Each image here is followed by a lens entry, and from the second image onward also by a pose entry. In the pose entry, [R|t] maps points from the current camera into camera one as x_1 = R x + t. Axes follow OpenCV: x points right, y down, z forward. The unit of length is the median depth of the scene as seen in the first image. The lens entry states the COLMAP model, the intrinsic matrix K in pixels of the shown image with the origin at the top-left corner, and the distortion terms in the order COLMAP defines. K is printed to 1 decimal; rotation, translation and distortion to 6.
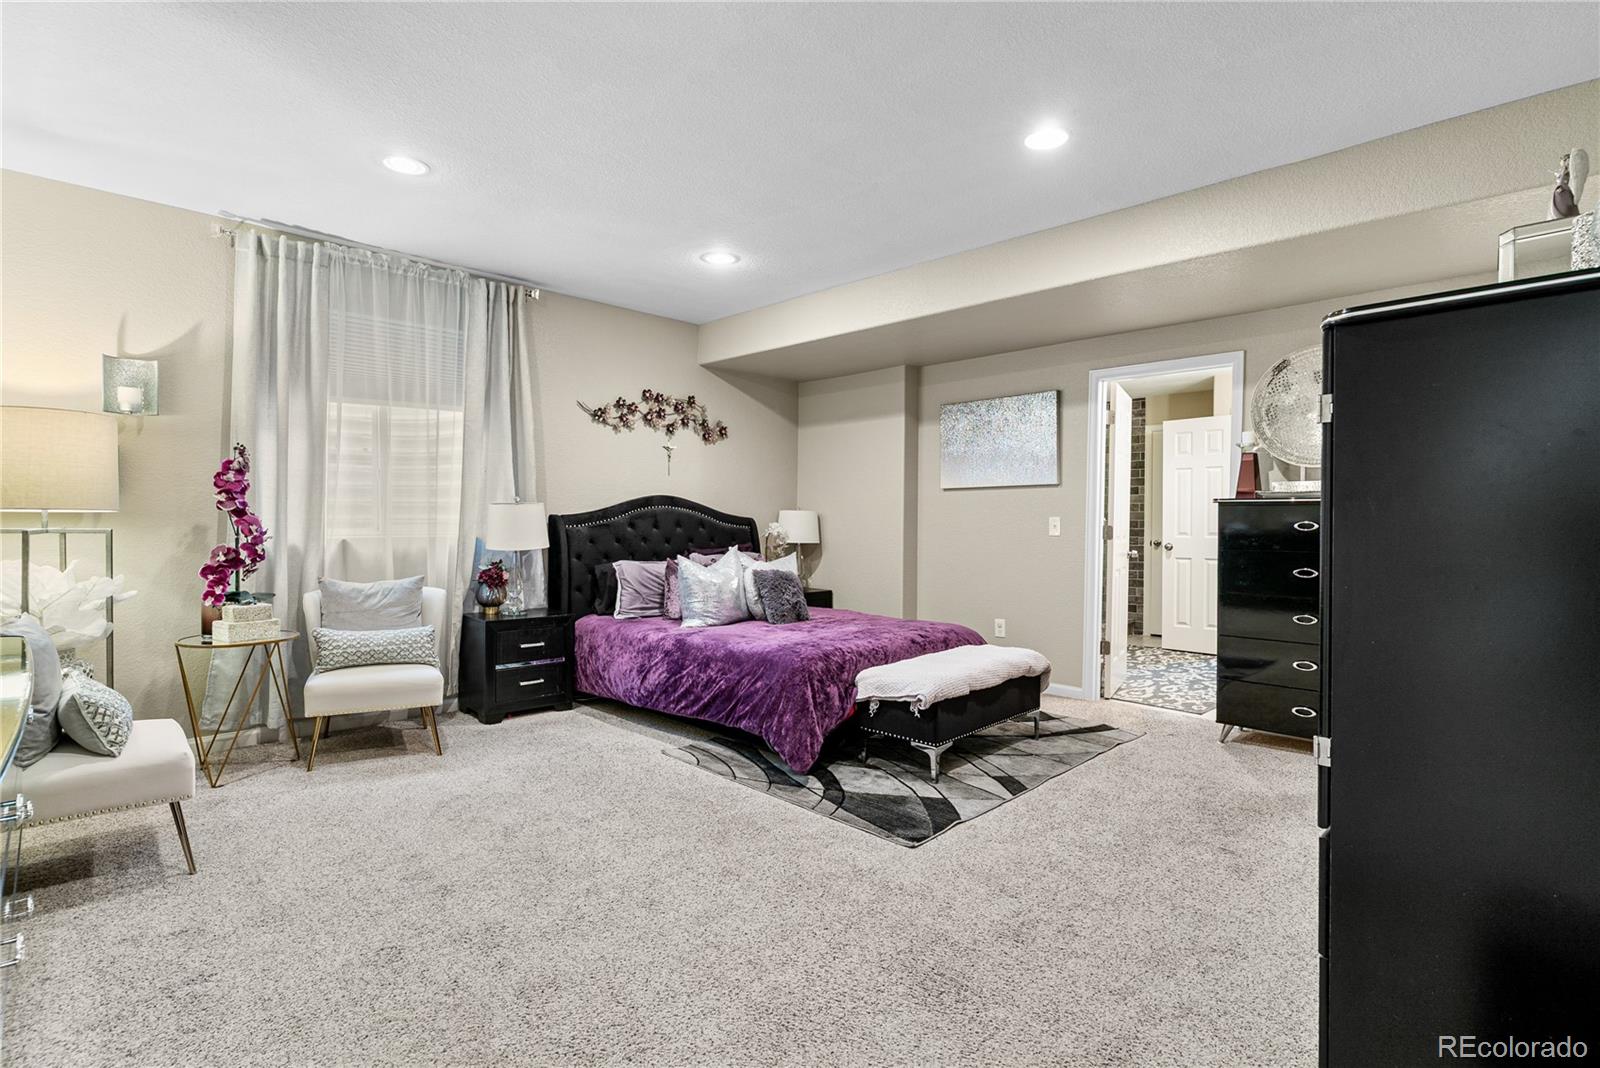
lens RADIAL K [[778.5, 0, 798.6], [0, 778.5, 523.2], [0, 0, 1]] dist [-0.002259, -0.000349]
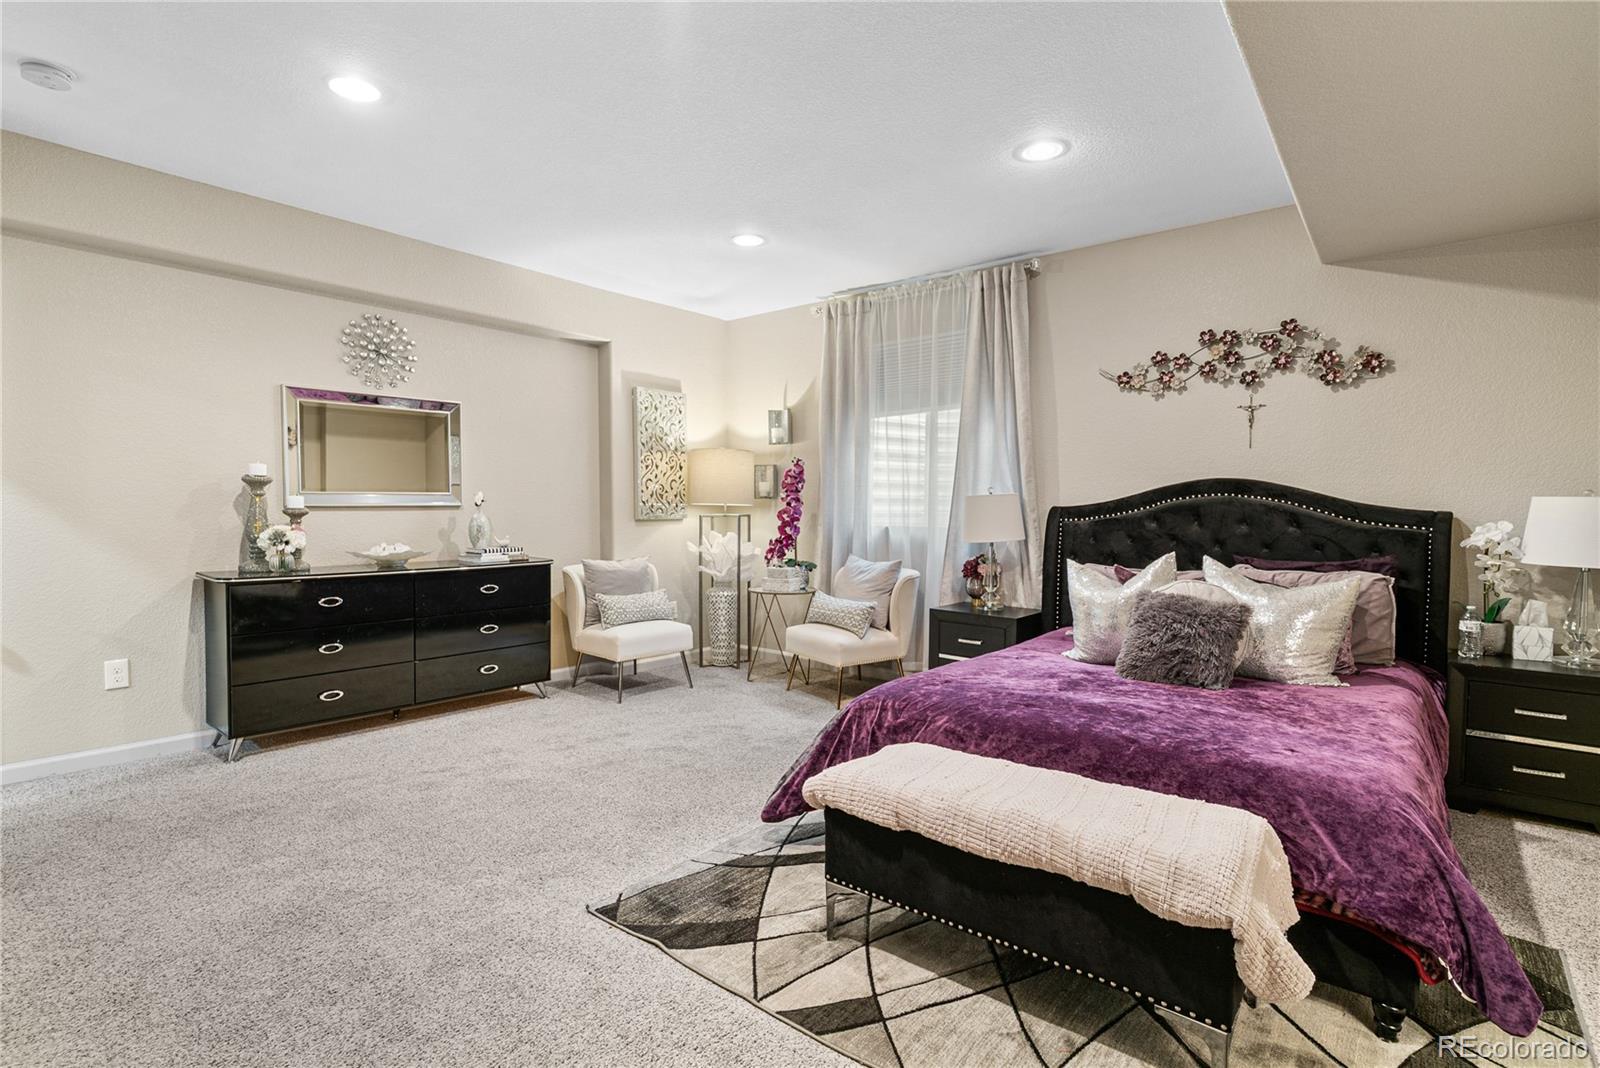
lens RADIAL K [[778.5, 0, 798.6], [0, 778.5, 523.2], [0, 0, 1]] dist [-0.002259, -0.000349]
pose [[0.091378, 0.017799, -0.995657, 0.504396], [-0.013836, 0.999766, 0.016602, -0.002453], [0.995720, 0.012259, 0.091603, 0.592211]]
